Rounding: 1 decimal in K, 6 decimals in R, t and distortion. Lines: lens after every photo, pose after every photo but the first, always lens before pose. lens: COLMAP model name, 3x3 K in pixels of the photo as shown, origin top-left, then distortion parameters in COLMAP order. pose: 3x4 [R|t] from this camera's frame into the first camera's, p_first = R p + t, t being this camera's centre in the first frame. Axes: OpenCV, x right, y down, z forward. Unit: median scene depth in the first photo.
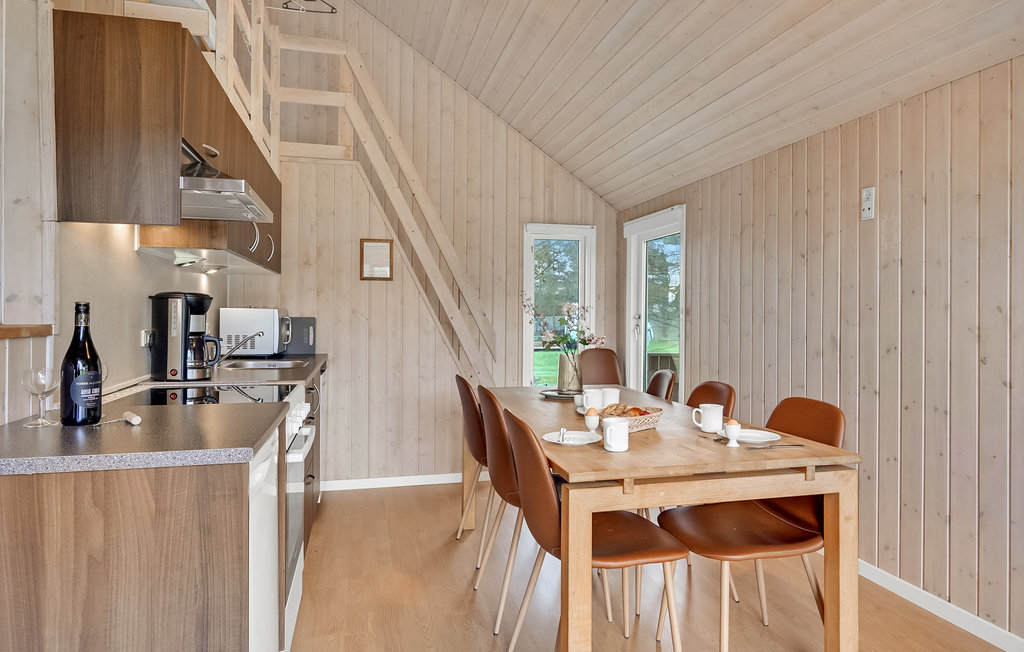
lens RADIAL K [[612.1, 0, 512.7], [0, 612.1, 317.8], [0, 0, 1]] dist [-0.000292, -0.000143]
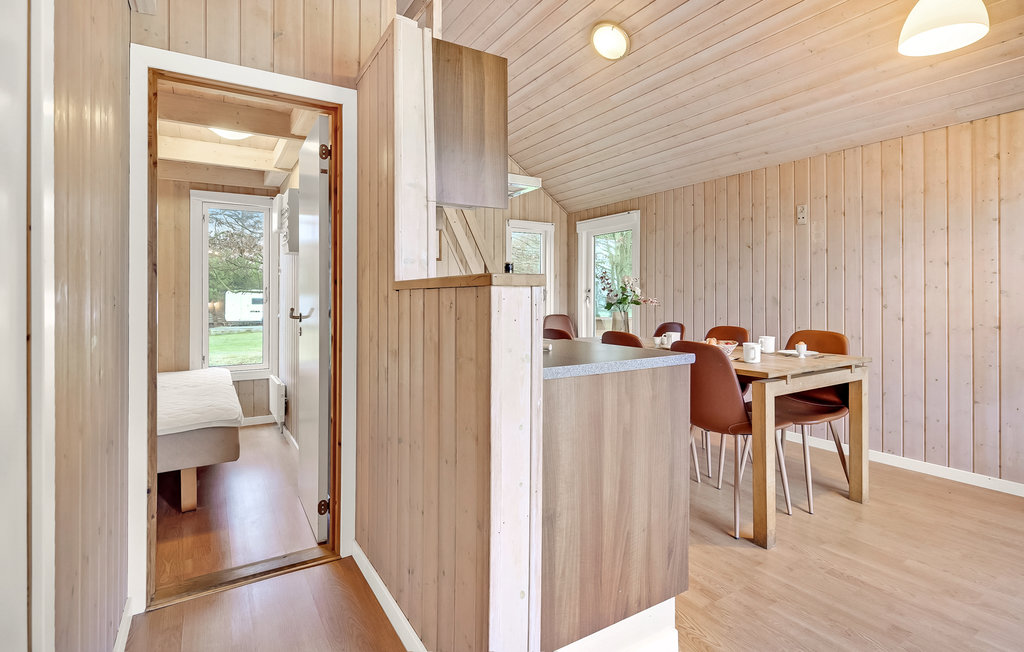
lens RADIAL K [[499.4, 0, 509.8], [0, 499.4, 302.1], [0, 0, 1]] dist [-0.002884, -0.000268]
pose [[0.952986, -0.012240, 0.302767, -0.444042], [0.011267, 0.999924, 0.004959, 0.024665], [-0.302805, -0.001315, 0.953052, -0.024567]]
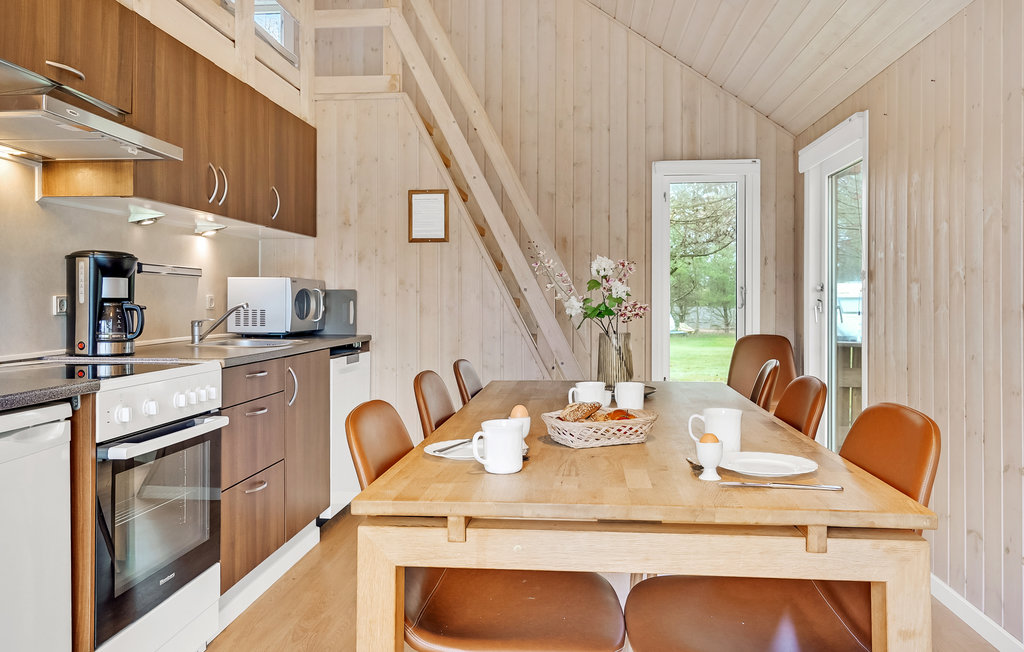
lens RADIAL K [[750.7, 0, 511.8], [0, 750.7, 304.6], [0, 0, 1]] dist [0.024822, -0.006879]
pose [[0.942675, -0.004247, -0.333685, 0.236563], [0.003841, 0.999991, -0.001878, 0.025325], [0.333690, 0.000489, 0.942683, 0.148352]]
